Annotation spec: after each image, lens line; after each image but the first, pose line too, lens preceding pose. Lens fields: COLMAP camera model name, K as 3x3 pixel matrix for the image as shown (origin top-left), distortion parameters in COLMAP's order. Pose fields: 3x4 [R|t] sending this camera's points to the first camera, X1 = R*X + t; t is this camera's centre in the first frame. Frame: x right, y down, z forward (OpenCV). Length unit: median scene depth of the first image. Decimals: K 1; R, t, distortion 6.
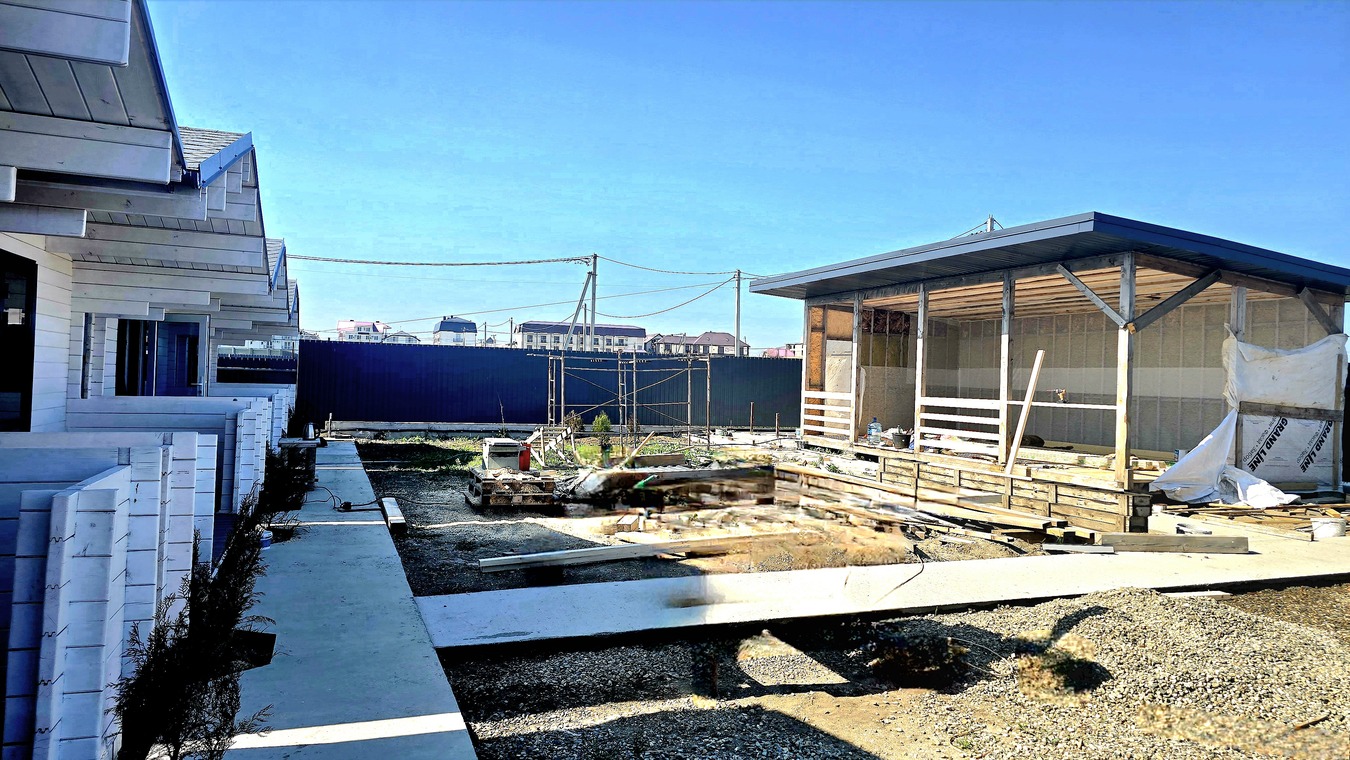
lens RADIAL K [[933.4, 0, 678.1], [0, 933.4, 374.3], [0, 0, 1]] dist [0.053605, -0.045684]
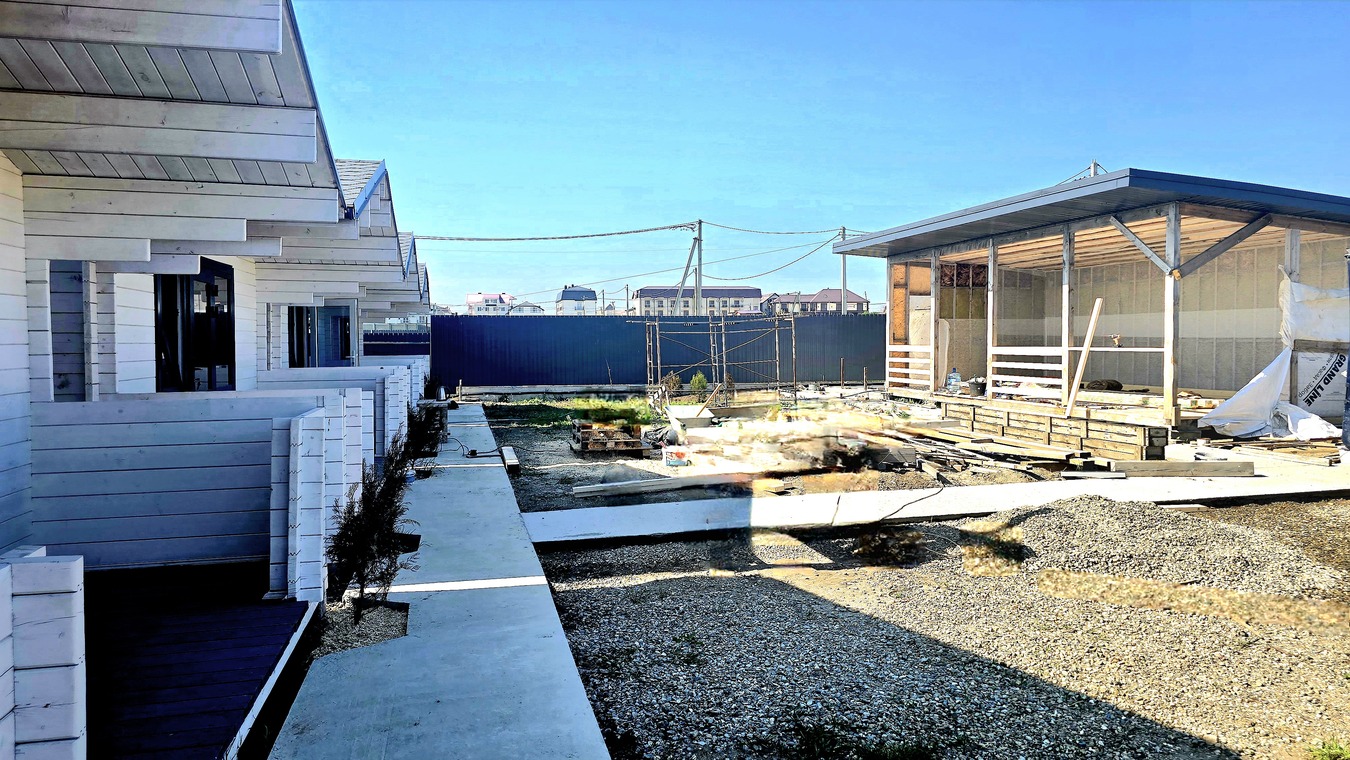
lens RADIAL K [[933.4, 0, 673.2], [0, 933.4, 379.3], [0, 0, 1]] dist [0.053605, -0.045684]
pose [[0.990491, -0.030669, -0.134116, 0.058064], [0.036888, 0.998344, 0.044138, 0.001080], [0.132540, -0.048666, 0.989982, -0.133244]]
